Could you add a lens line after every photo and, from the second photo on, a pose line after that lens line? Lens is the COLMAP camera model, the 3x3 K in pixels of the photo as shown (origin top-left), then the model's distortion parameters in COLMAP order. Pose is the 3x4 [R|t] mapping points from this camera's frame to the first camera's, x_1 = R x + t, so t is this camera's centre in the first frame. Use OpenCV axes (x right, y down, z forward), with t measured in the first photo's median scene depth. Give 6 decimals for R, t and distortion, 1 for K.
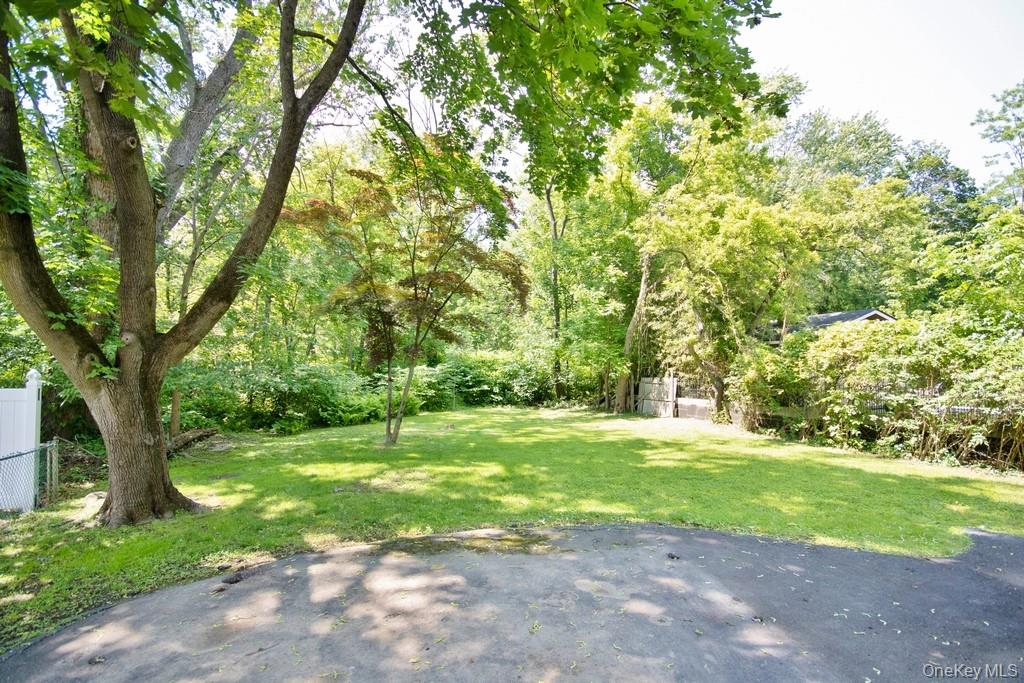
lens RADIAL K [[468.4, 0, 515.2], [0, 468.4, 343.4], [0, 0, 1]] dist [0.001063, -0.007173]
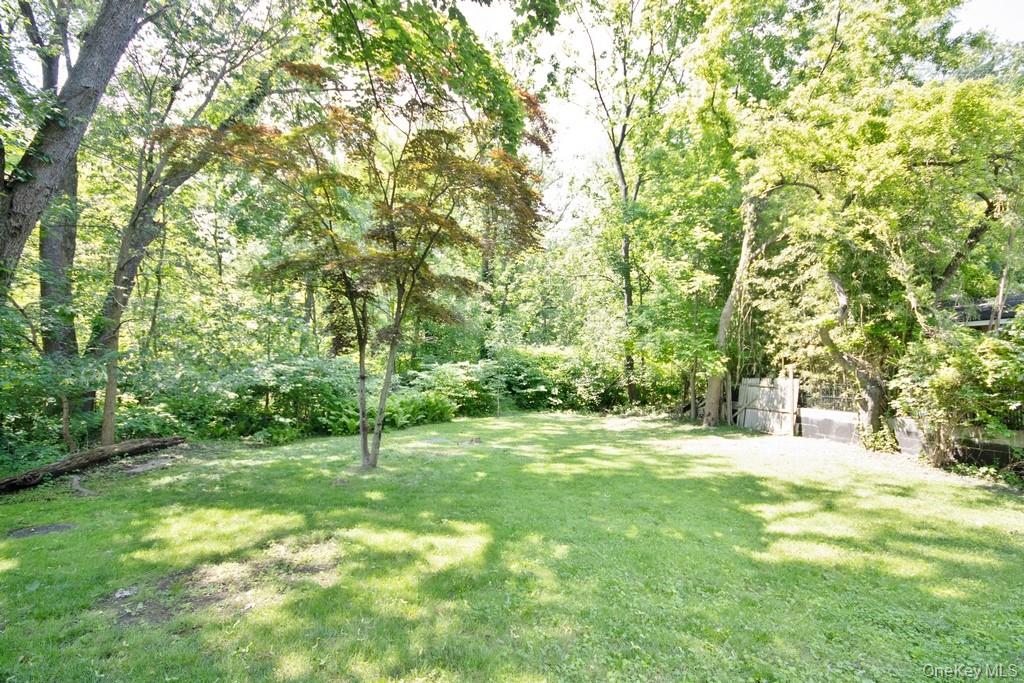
lens RADIAL K [[468.4, 0, 515.2], [0, 468.4, 343.4], [0, 0, 1]] dist [0.001063, -0.007173]
pose [[0.985067, -0.003435, -0.172140, 0.048566], [0.003651, 0.999993, 0.000937, 0.017500], [0.172135, -0.001552, 0.985072, 0.231464]]
